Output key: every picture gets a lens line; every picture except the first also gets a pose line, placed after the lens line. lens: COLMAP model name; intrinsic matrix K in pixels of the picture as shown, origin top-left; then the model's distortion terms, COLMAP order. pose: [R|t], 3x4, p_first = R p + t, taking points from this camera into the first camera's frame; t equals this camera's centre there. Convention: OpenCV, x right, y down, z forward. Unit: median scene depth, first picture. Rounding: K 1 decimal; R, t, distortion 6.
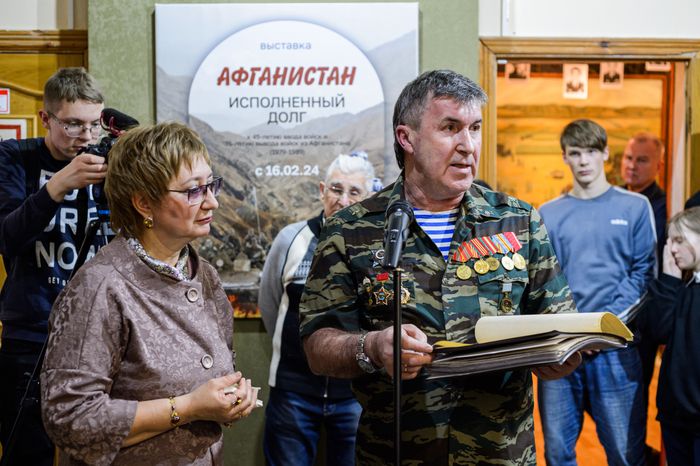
lens RADIAL K [[1000.4, 0, 354.0], [0, 1000.4, 230.5], [0, 0, 1]] dist [-0.066434, 0.000000]
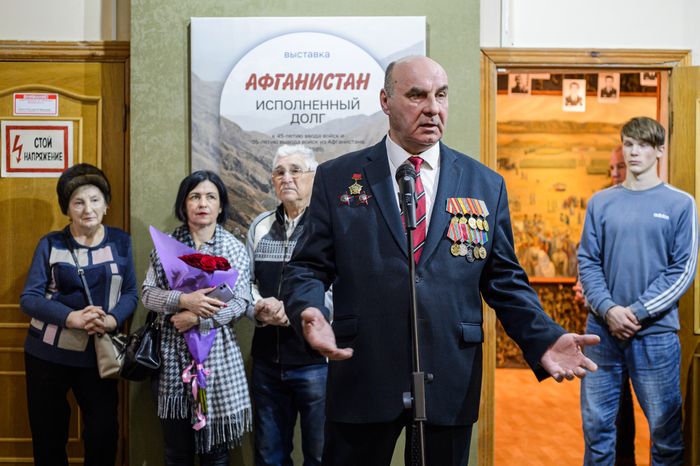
lens RADIAL K [[1000.4, 0, 348.4], [0, 1000.4, 231.2], [0, 0, 1]] dist [-0.066434, 0.000000]
pose [[0.999875, 0.002589, -0.015569, -0.004047], [-0.003028, 0.999596, -0.028260, 0.043641], [0.015489, 0.028304, 0.999479, -0.110213]]
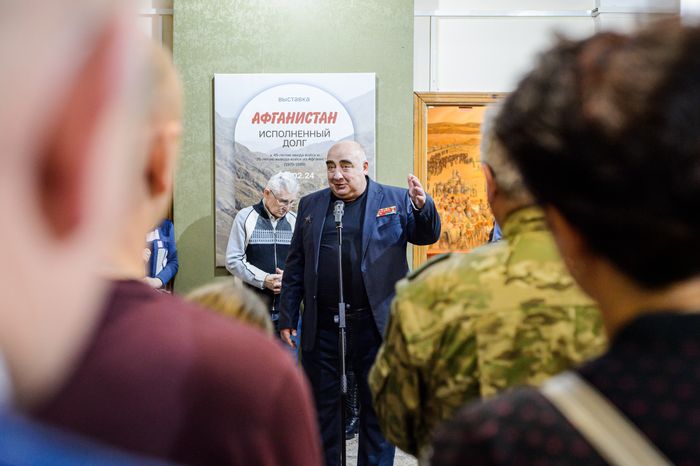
lens RADIAL K [[1000.4, 0, 348.6], [0, 1000.4, 236.5], [0, 0, 1]] dist [-0.066434, 0.000000]
pose [[0.999657, 0.005696, -0.025567, 0.063624], [-0.005524, 0.999962, 0.006812, 0.027509], [0.025605, -0.006668, 0.999650, -0.628506]]
